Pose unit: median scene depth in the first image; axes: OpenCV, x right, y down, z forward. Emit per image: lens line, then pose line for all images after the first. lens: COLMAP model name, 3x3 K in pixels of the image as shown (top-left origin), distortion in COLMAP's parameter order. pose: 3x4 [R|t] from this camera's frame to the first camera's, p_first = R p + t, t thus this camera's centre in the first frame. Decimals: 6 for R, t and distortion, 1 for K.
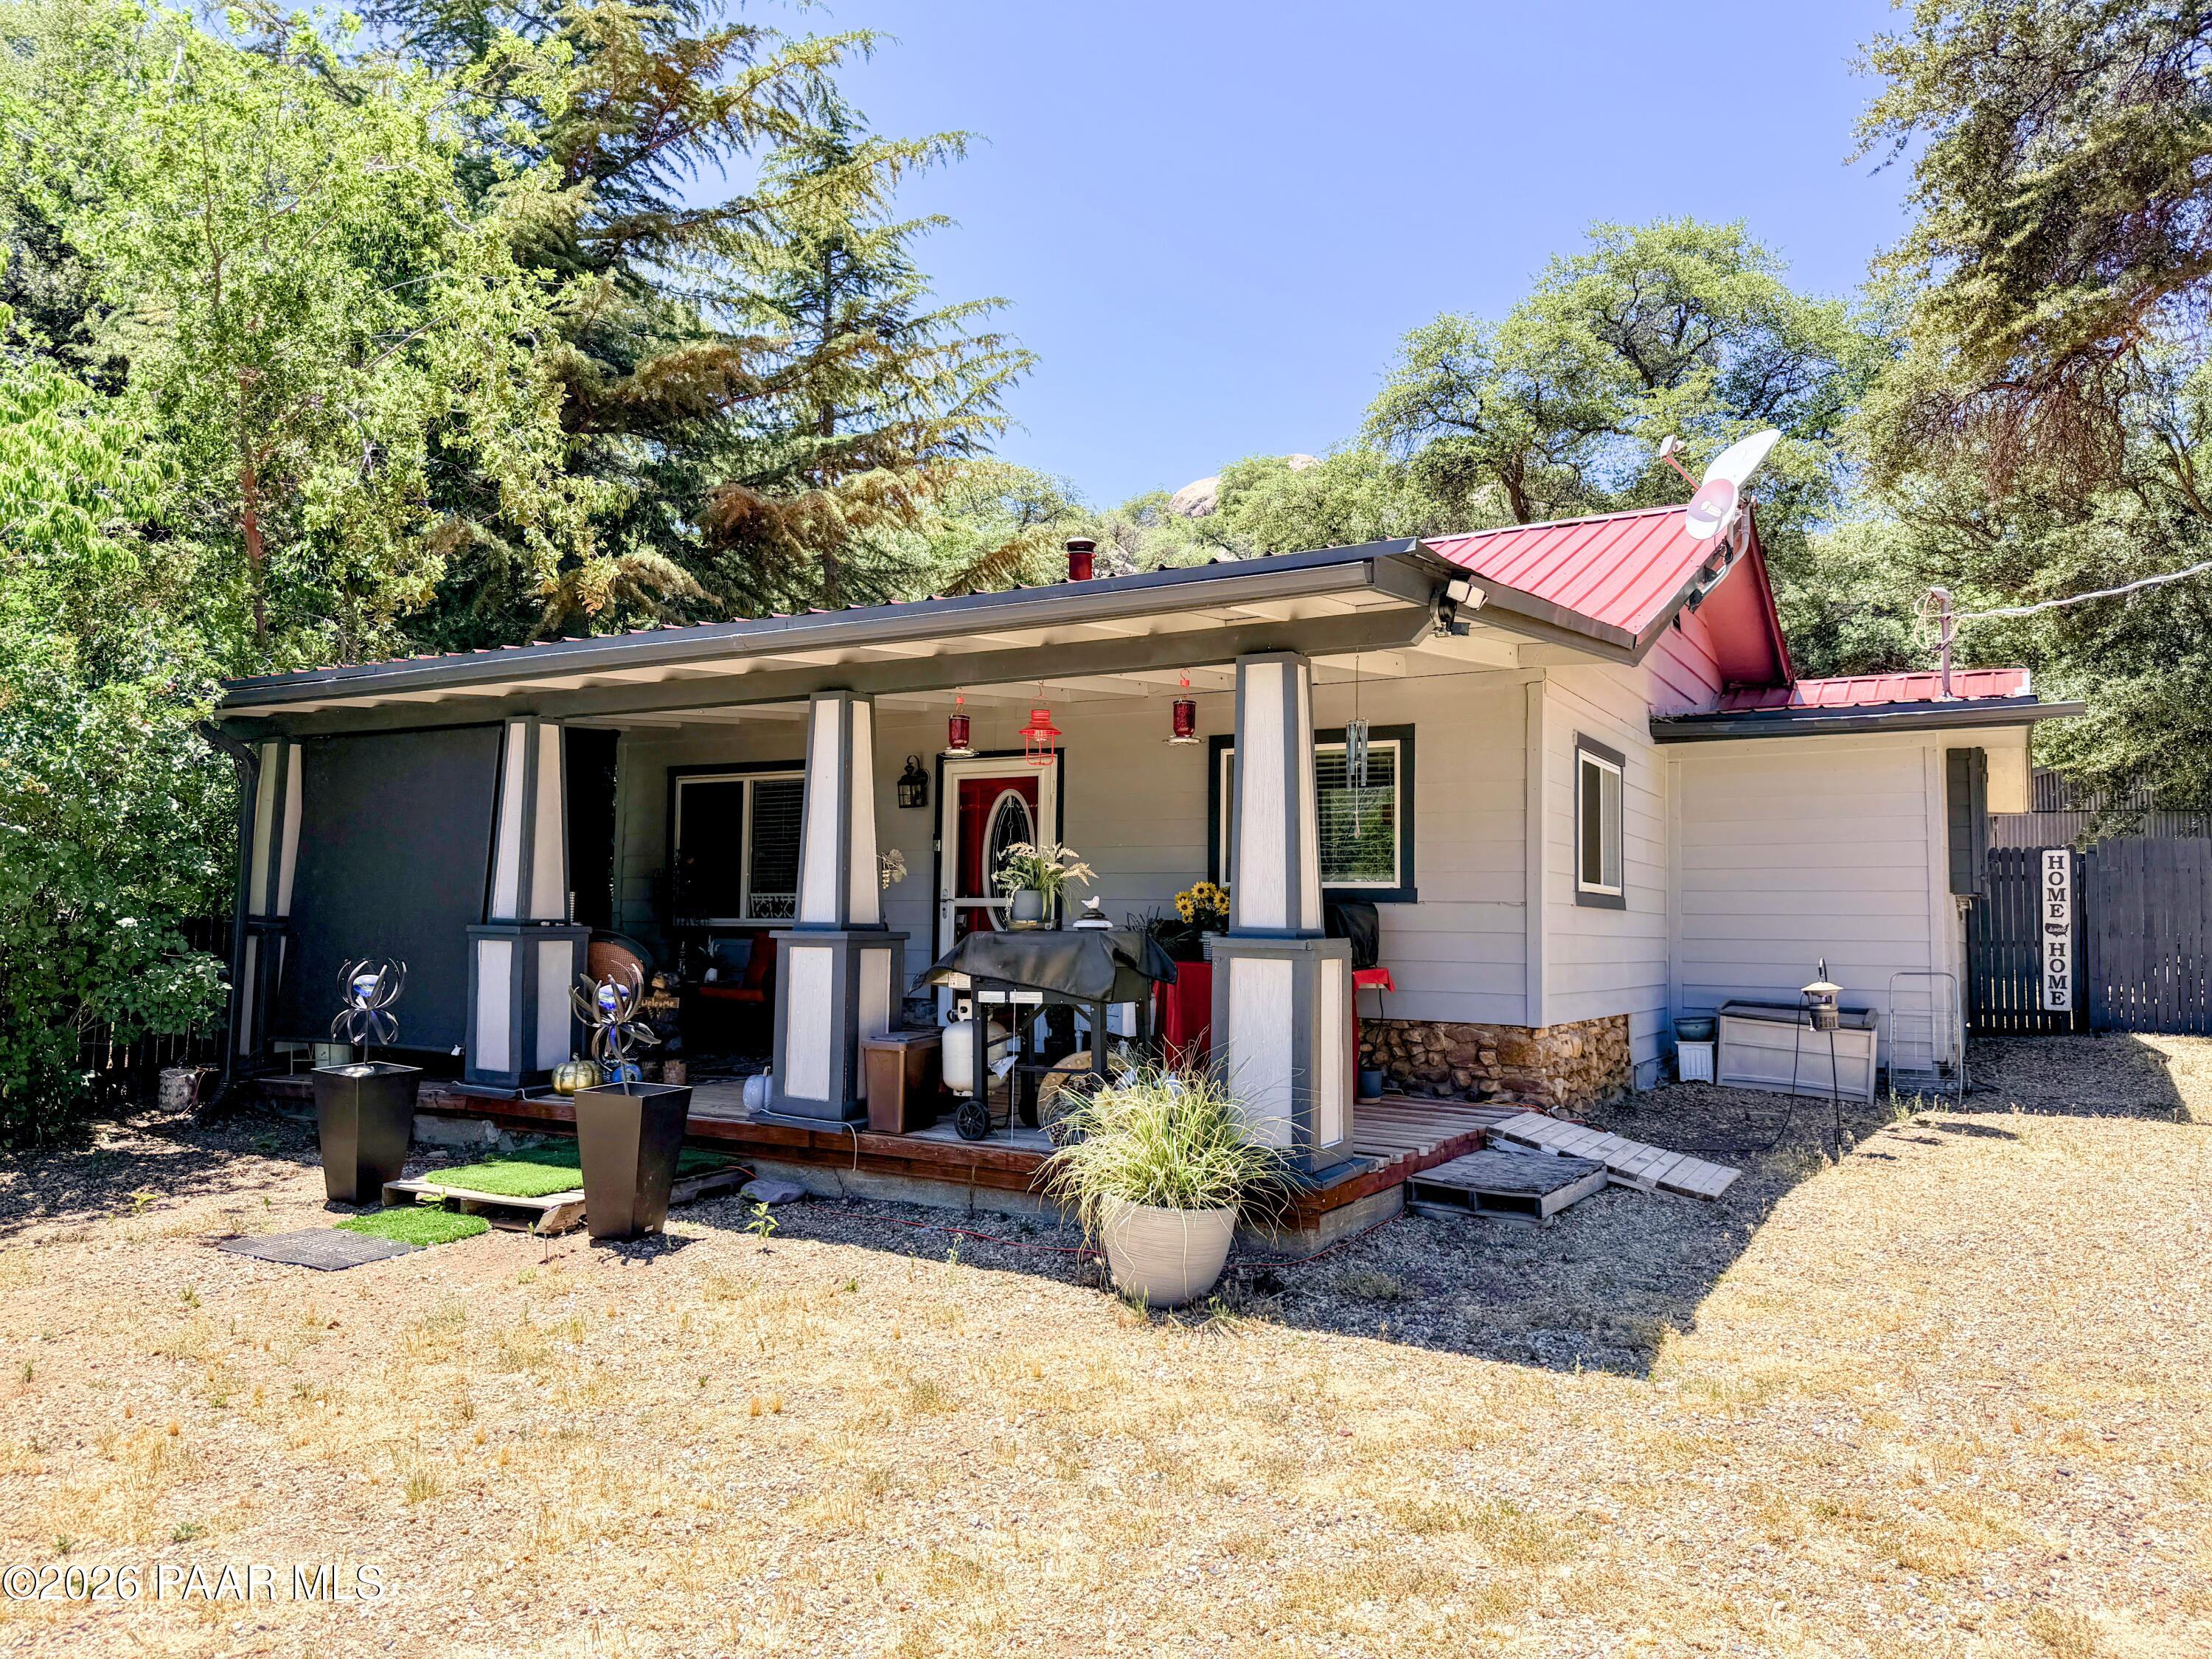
lens RADIAL K [[1528.1, 0, 1106.0], [0, 1528.1, 829.5], [0, 0, 1]] dist [0.000488, 0.000550]
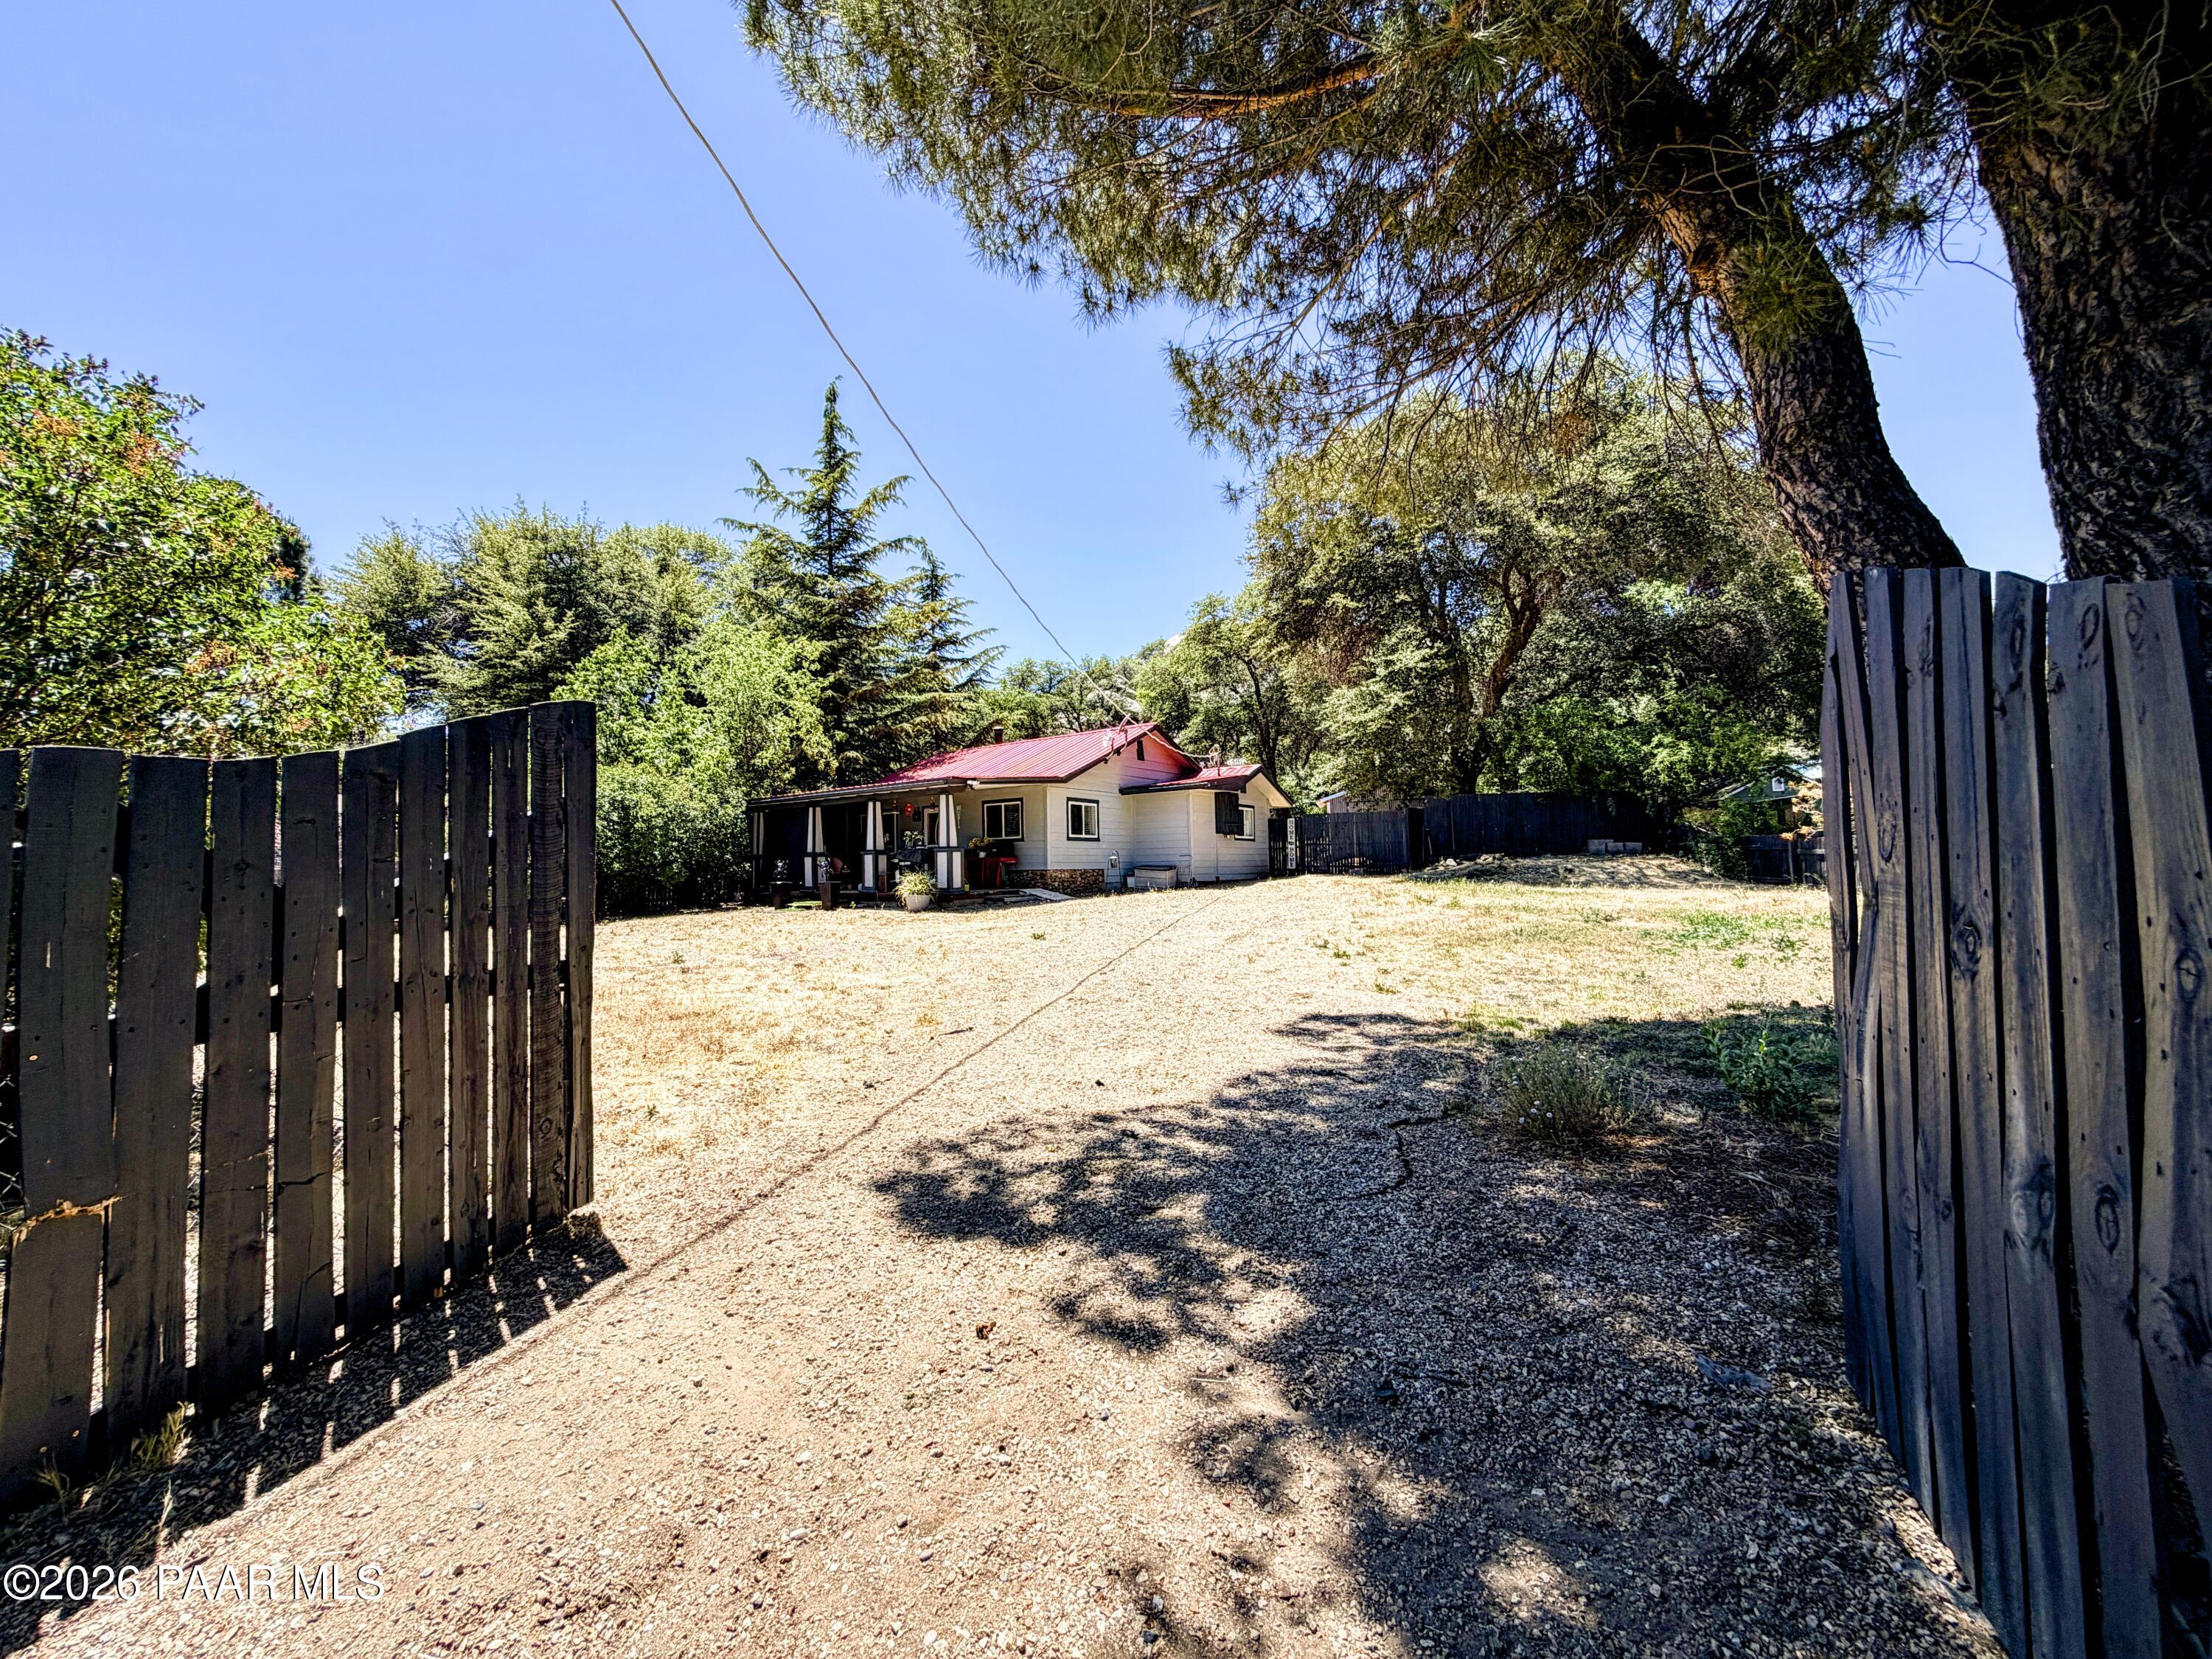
lens RADIAL K [[930.6, 0, 1106.0], [0, 930.6, 829.5], [0, 0, 1]] dist [-0.000014, -0.000469]
pose [[0.991635, -0.035872, -0.123989, 0.893815], [0.038321, 0.999114, 0.017416, -0.024000], [0.123255, -0.022022, 0.992131, -1.761547]]
